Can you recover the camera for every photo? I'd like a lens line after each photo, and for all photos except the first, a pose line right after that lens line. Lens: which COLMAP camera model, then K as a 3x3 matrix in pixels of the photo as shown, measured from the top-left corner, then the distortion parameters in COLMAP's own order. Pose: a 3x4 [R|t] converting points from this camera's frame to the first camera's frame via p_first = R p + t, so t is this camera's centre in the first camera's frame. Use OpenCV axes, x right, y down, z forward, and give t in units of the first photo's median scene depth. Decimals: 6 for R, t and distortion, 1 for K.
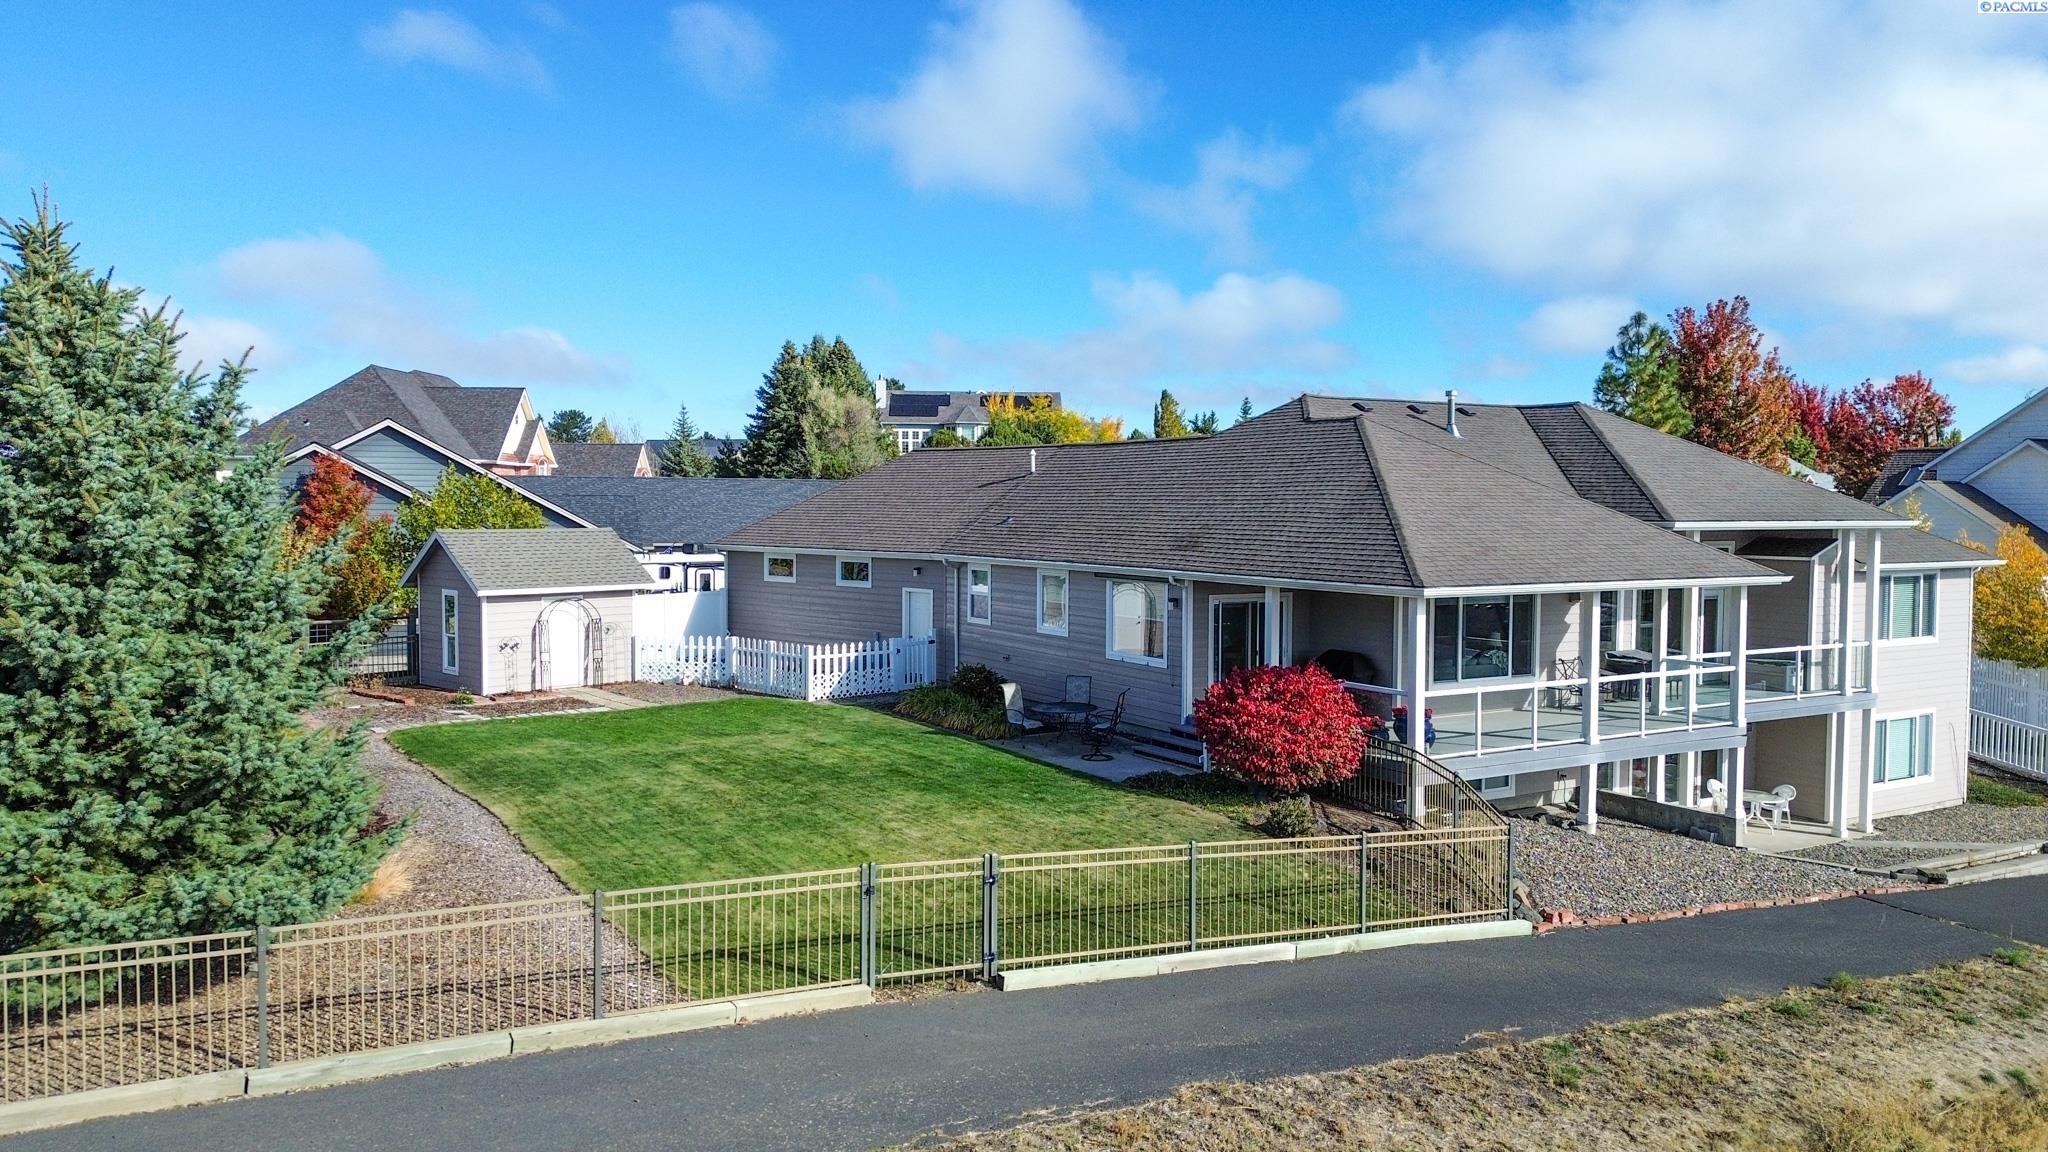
lens RADIAL K [[1439.1, 0, 1019.0], [0, 1439.1, 583.9], [0, 0, 1]] dist [0.078581, -0.072694]
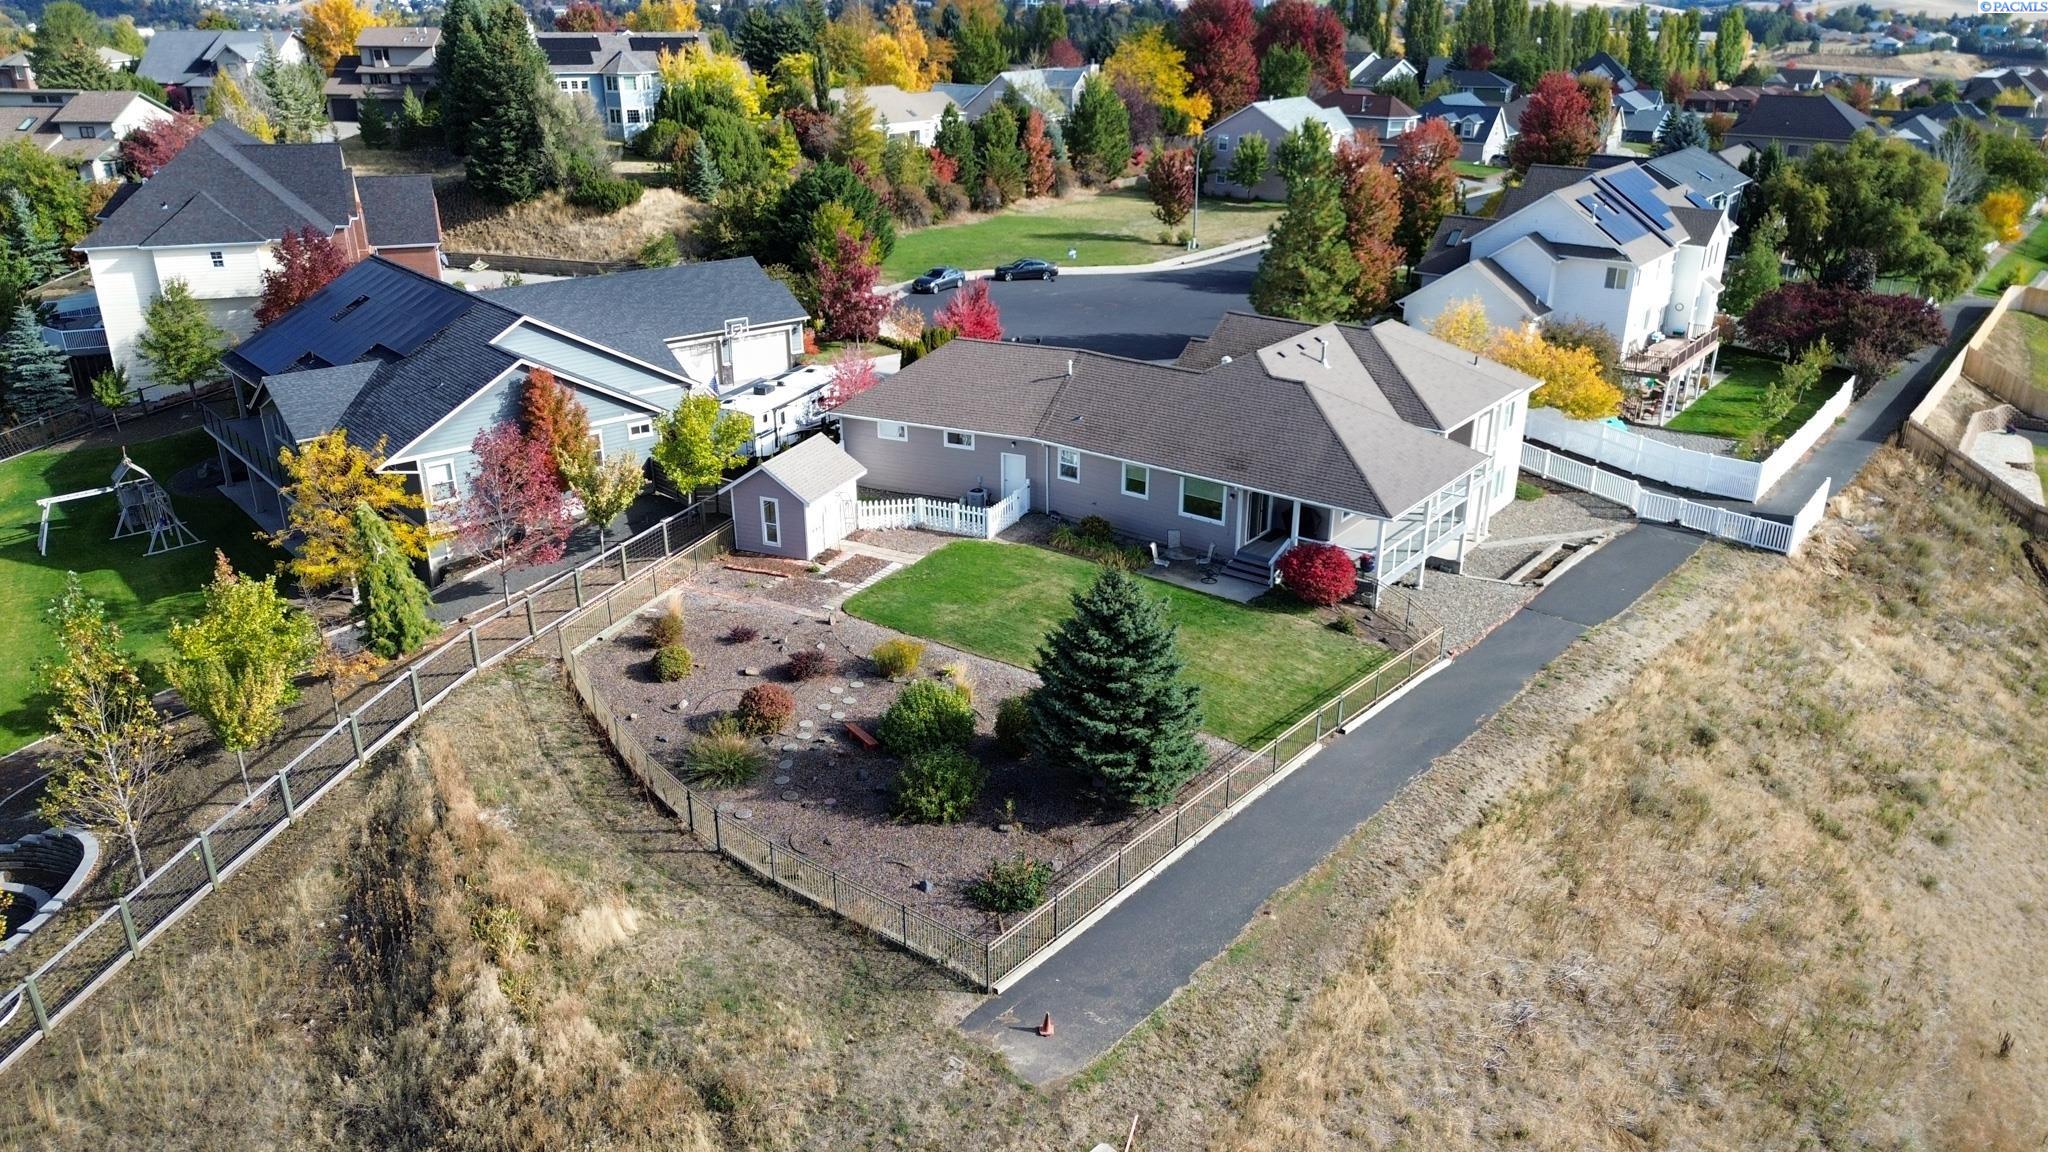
lens RADIAL K [[1439.1, 0, 1019.0], [0, 1439.1, 583.9], [0, 0, 1]] dist [0.078581, -0.072694]
pose [[0.935274, -0.140966, 0.324641, -0.711235], [0.025996, 0.942142, 0.334204, -0.466665], [-0.352969, -0.304133, 0.884825, -0.596601]]
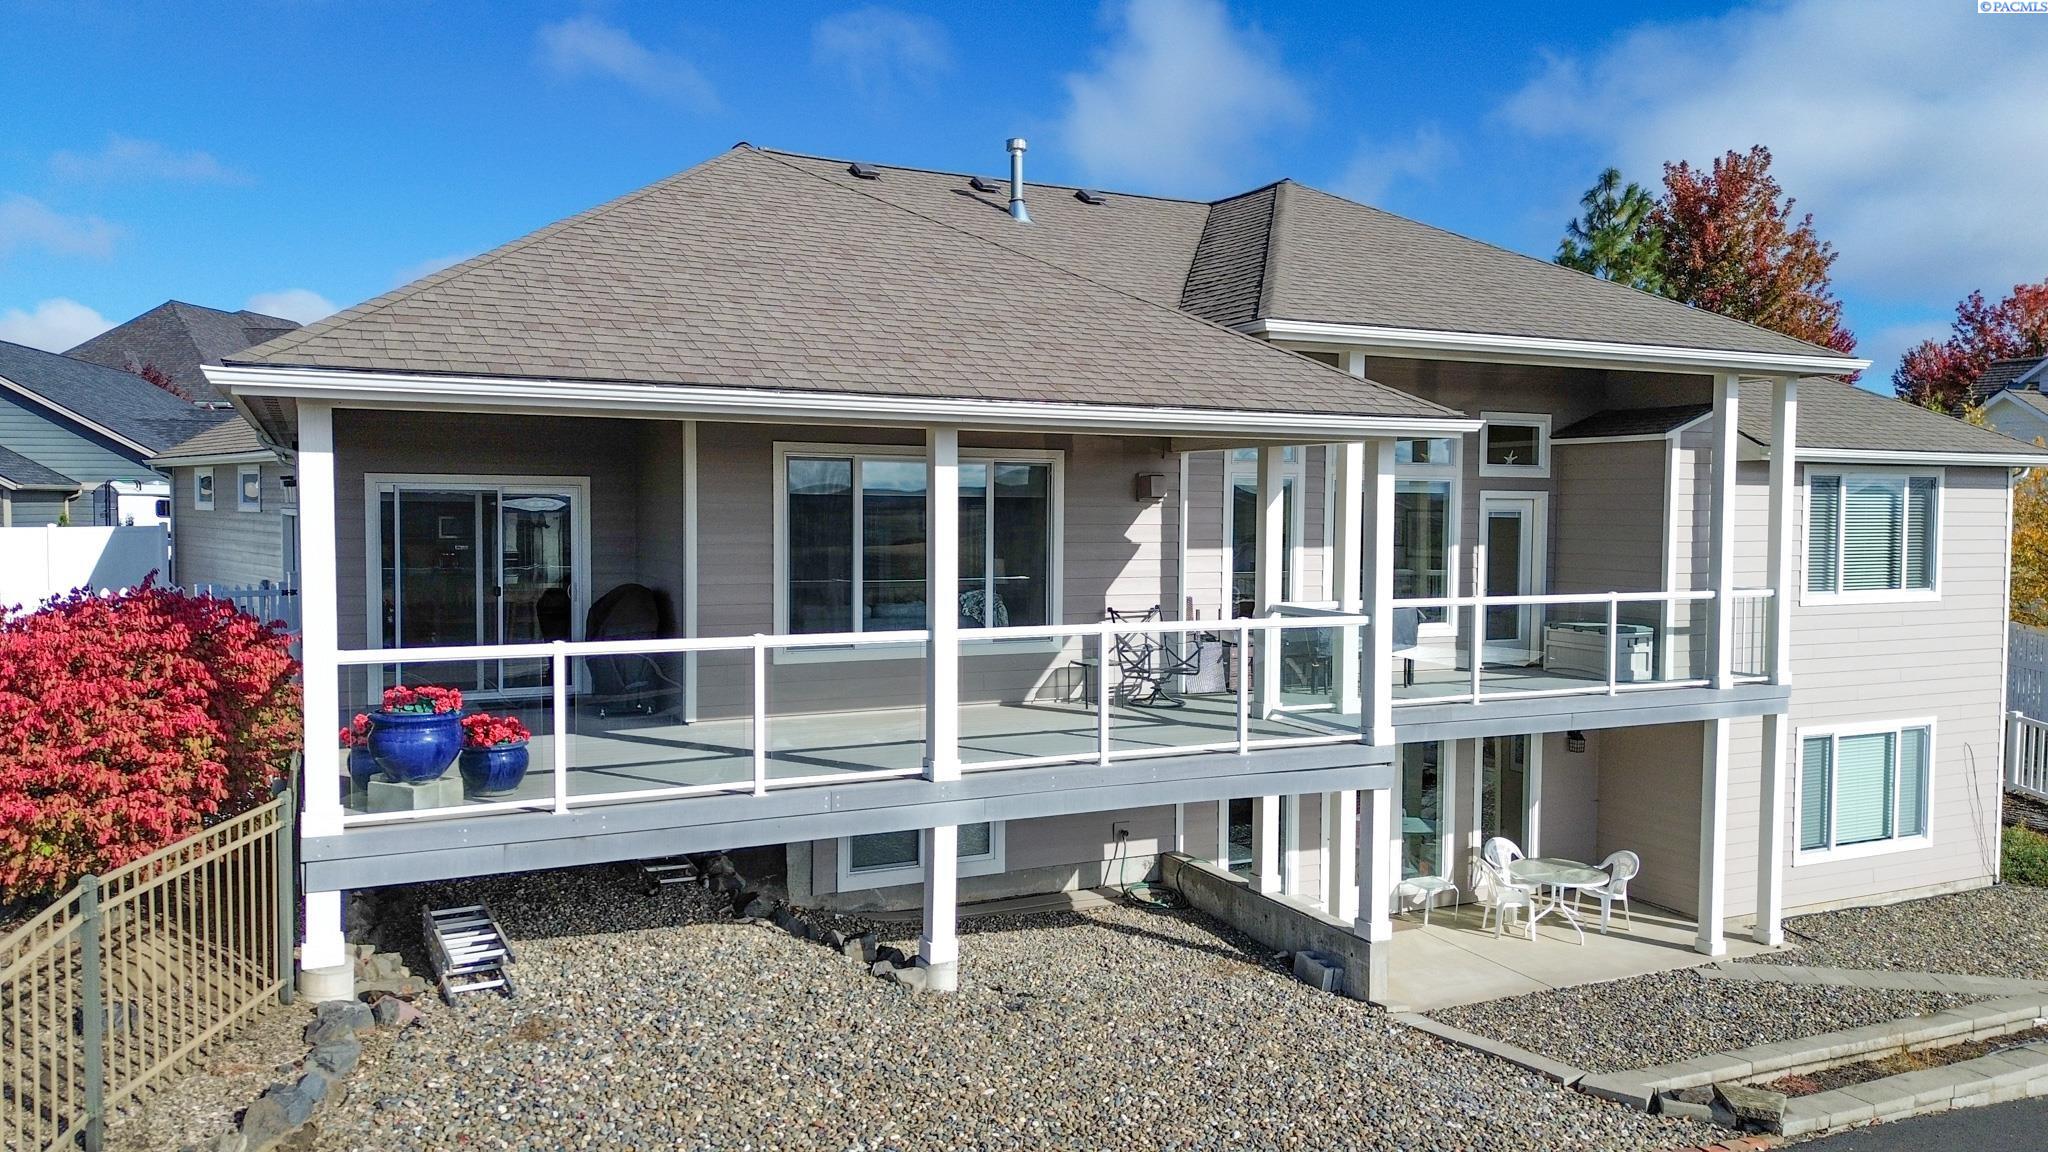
lens RADIAL K [[1439.1, 0, 1019.0], [0, 1439.1, 583.9], [0, 0, 1]] dist [0.078581, -0.072694]
pose [[0.995764, 0.006434, -0.091719, 0.349342], [-0.006478, 0.999979, -0.000182, 0.038811], [0.091716, 0.000776, 0.995785, 0.435411]]
